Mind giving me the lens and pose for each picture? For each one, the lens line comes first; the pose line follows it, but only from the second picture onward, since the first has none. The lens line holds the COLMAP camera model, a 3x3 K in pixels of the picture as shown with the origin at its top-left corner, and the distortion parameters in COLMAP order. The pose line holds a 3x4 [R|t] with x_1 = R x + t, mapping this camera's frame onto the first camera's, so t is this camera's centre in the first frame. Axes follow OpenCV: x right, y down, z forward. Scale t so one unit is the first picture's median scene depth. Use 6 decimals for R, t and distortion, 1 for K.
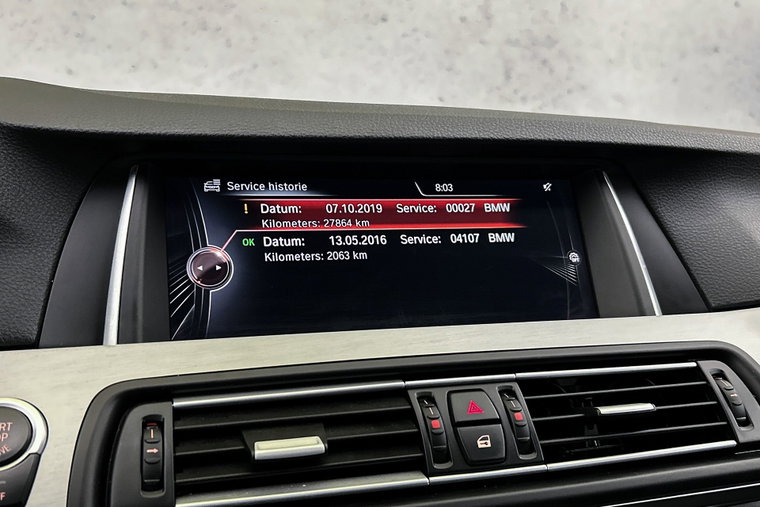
lens RADIAL K [[836.8, 0, 373.0], [0, 836.8, 249.2], [0, 0, 1]] dist [0.048746, 0.000000]
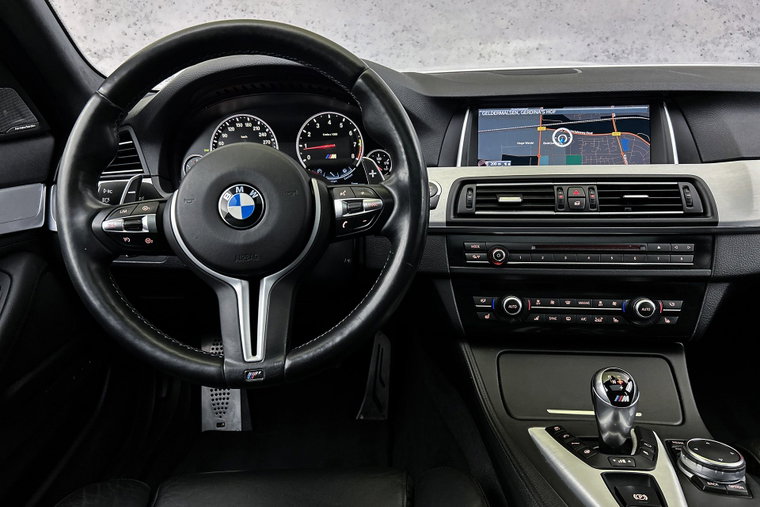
lens RADIAL K [[570.4, 0, 378.1], [0, 570.4, 259.2], [0, 0, 1]] dist [0.055971, -0.066730]
pose [[0.908043, 0.104011, -0.405759, 0.339840], [-0.000044, 0.968705, 0.248216, -0.088926], [0.418878, -0.225373, 0.879630, -1.159267]]
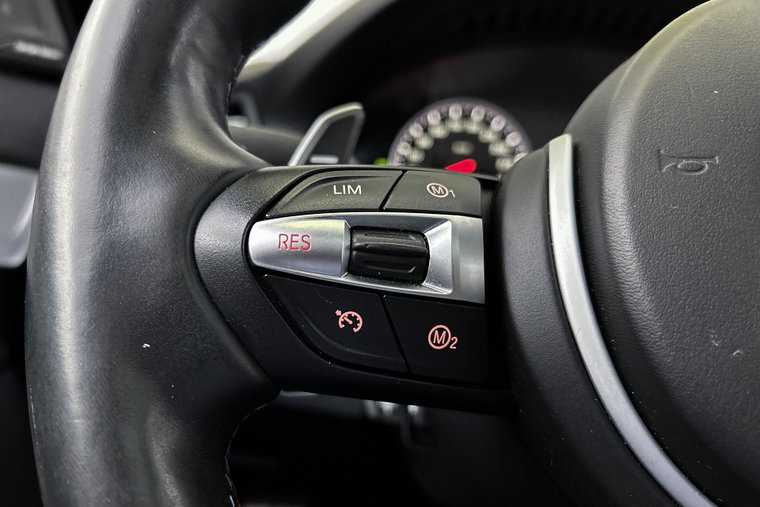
lens RADIAL K [[570.4, 0, 377.2], [0, 570.4, 252.6], [0, 0, 1]] dist [0.055971, -0.066730]
pose [[0.892932, 0.103751, -0.438073, -0.749920], [-0.096979, 0.994566, 0.037873, 0.190764], [0.439621, 0.008666, 0.898141, -0.354468]]
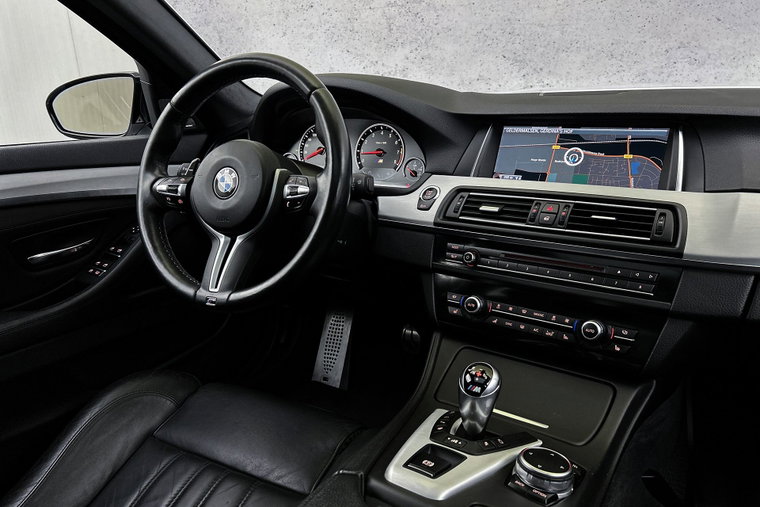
lens RADIAL K [[570.4, 0, 379.0], [0, 570.4, 256.7], [0, 0, 1]] dist [0.055971, -0.066730]
pose [[0.585599, 0.205375, -0.784152, 1.467497], [-0.040413, 0.973566, 0.224804, -0.087946], [0.809593, -0.099955, 0.578419, -0.756376]]
